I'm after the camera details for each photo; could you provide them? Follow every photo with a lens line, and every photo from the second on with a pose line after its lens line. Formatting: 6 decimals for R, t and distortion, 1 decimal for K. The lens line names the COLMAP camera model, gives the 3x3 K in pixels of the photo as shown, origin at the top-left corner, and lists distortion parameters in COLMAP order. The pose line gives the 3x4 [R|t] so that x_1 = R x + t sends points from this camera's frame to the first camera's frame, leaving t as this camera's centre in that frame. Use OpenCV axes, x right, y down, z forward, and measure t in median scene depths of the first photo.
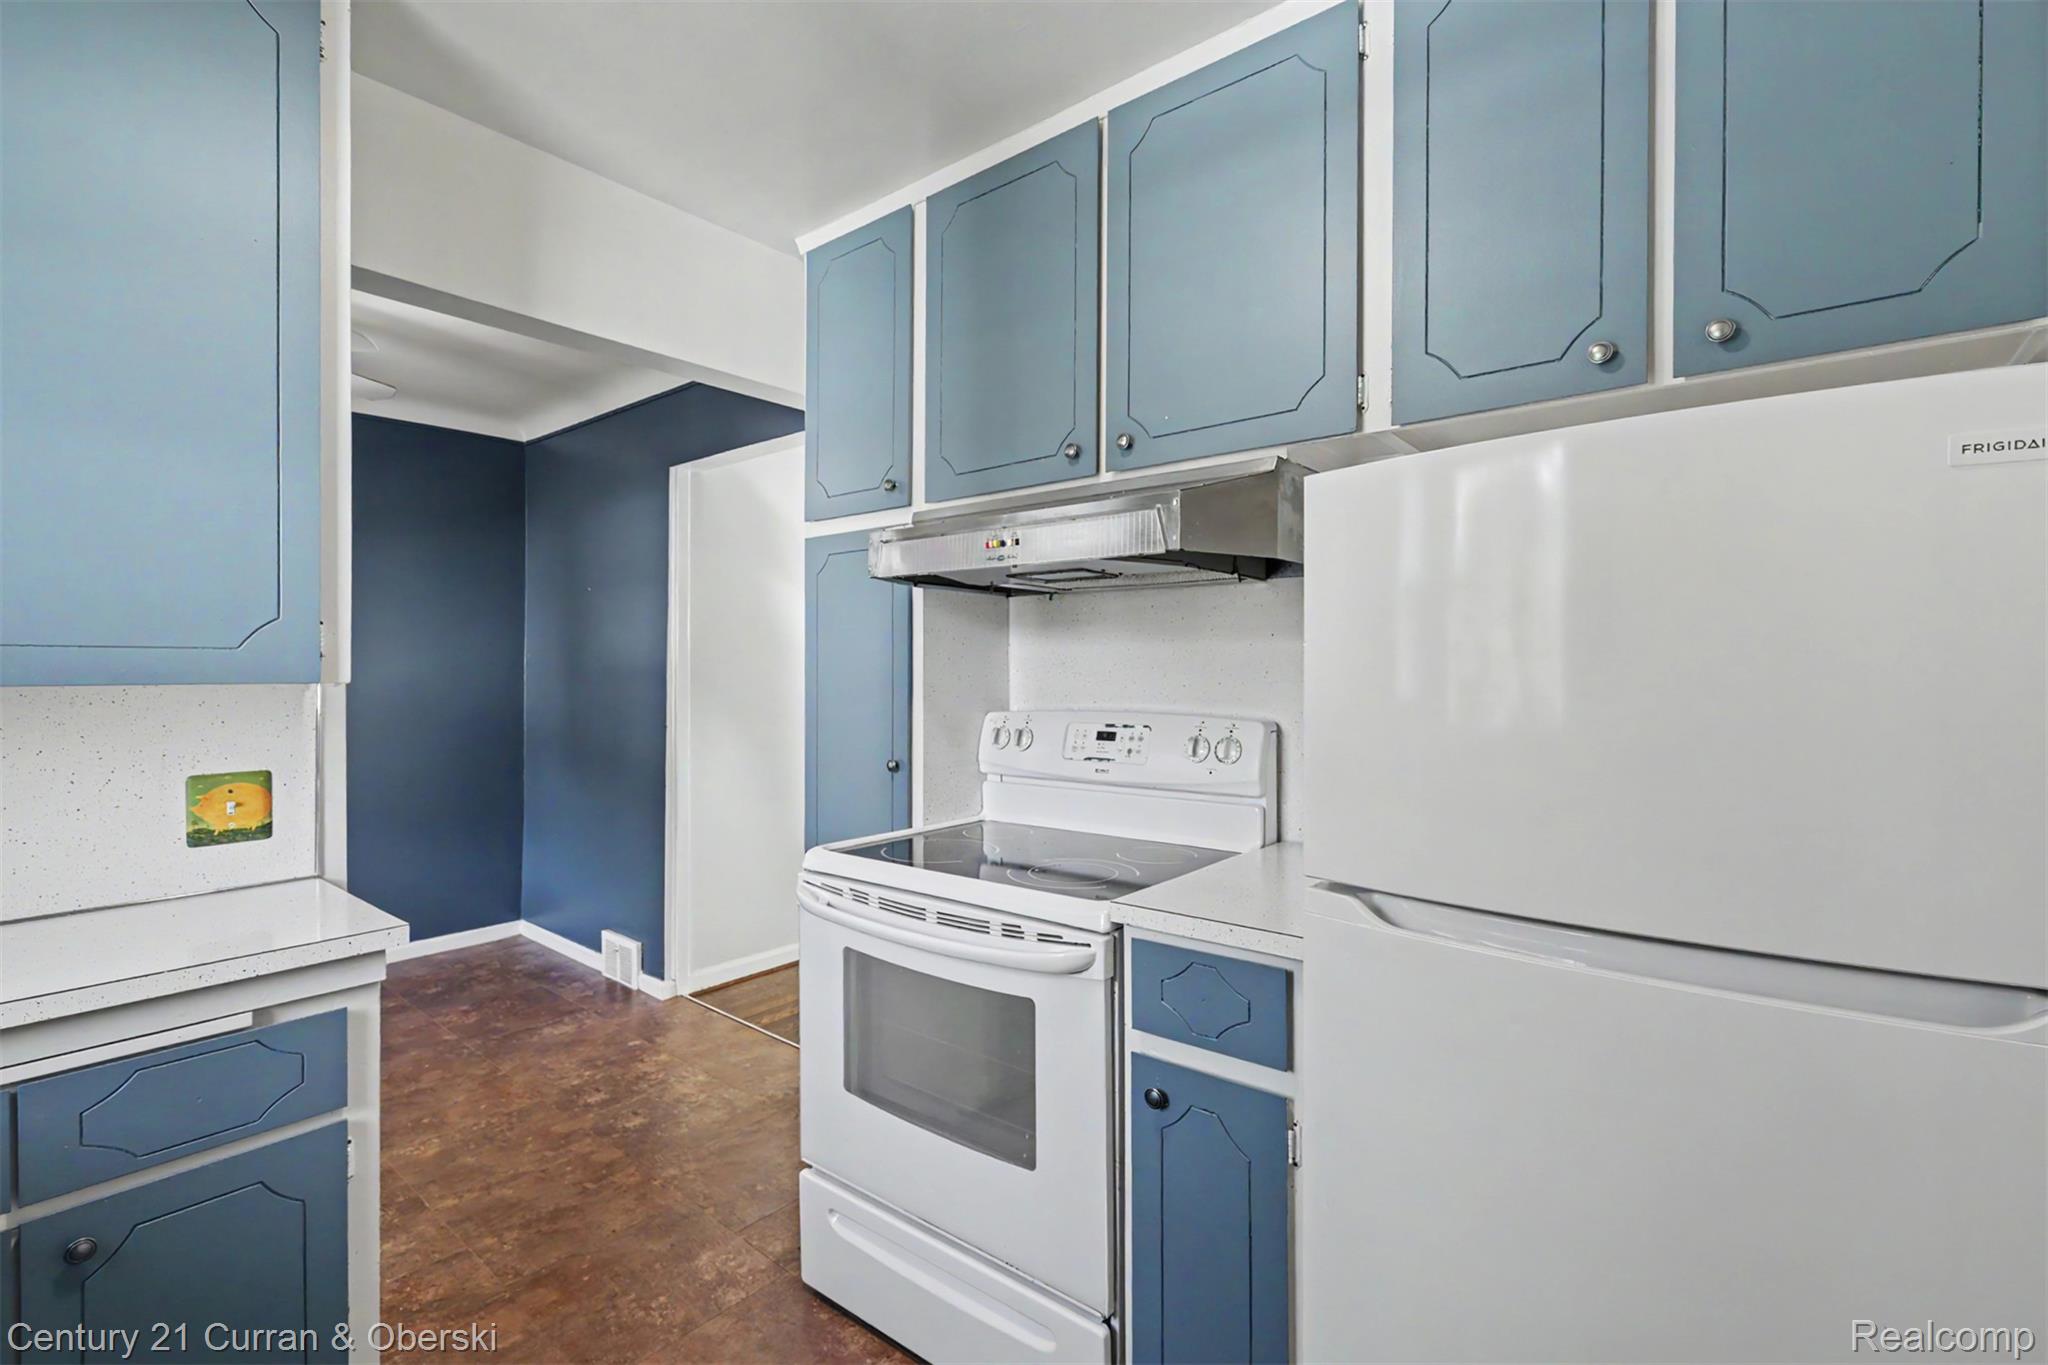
lens RADIAL K [[904.3, 0, 1024.3], [0, 904.3, 674.4], [0, 0, 1]] dist [0.002462, 0.000258]
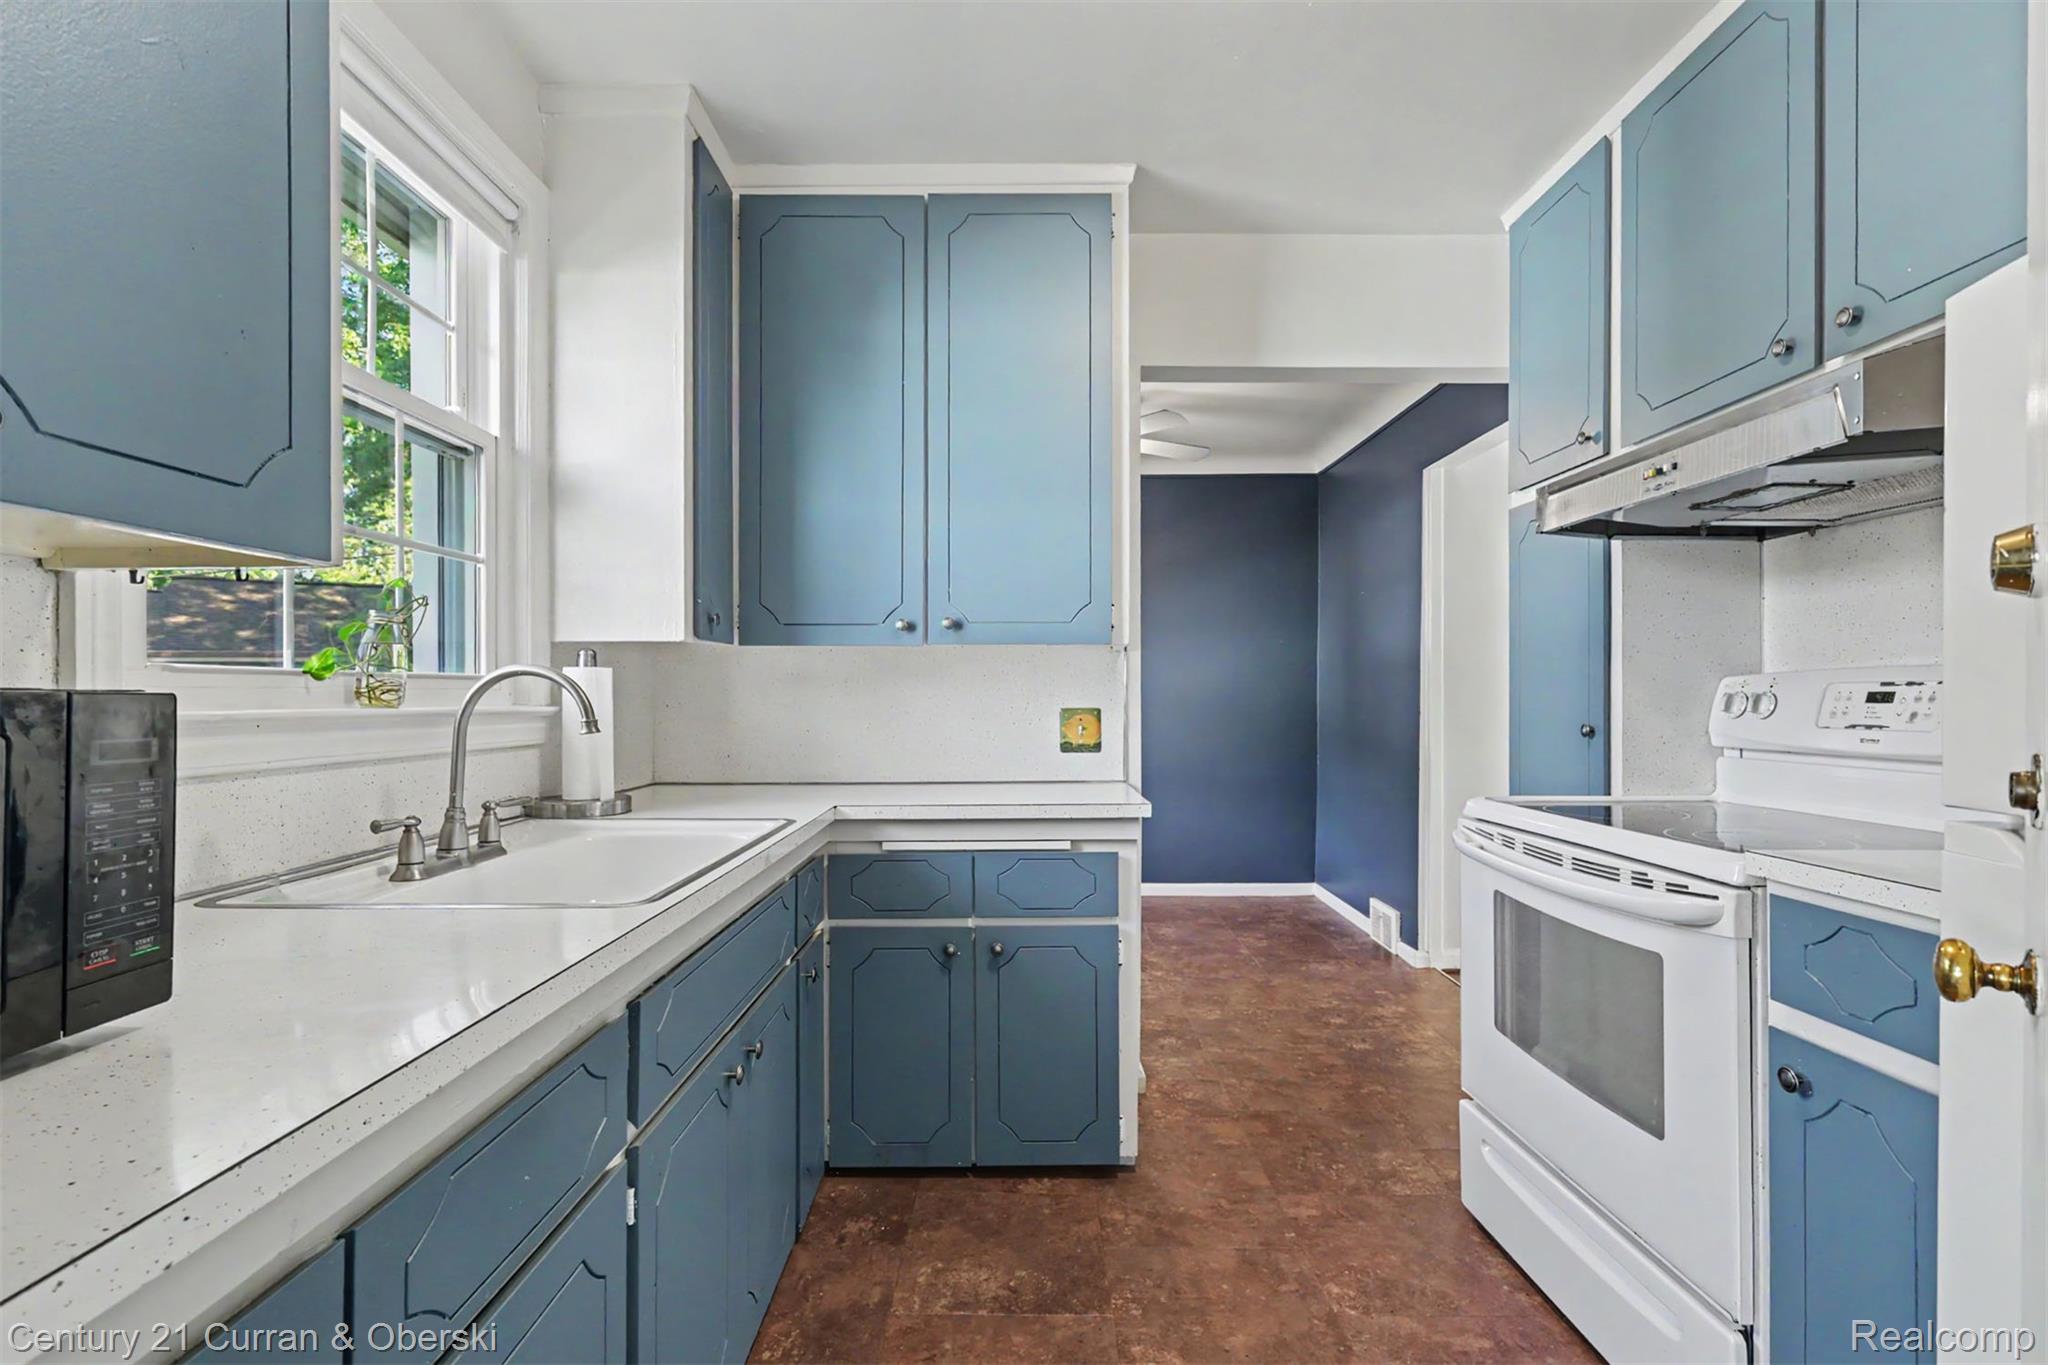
lens RADIAL K [[904.3, 0, 1035.3], [0, 904.3, 694.3], [0, 0, 1]] dist [0.002462, 0.000258]
pose [[0.644814, -0.001452, -0.764338, 0.219578], [-0.002664, 0.999988, -0.004147, 0.071170], [0.764335, 0.004710, 0.644803, -0.062748]]
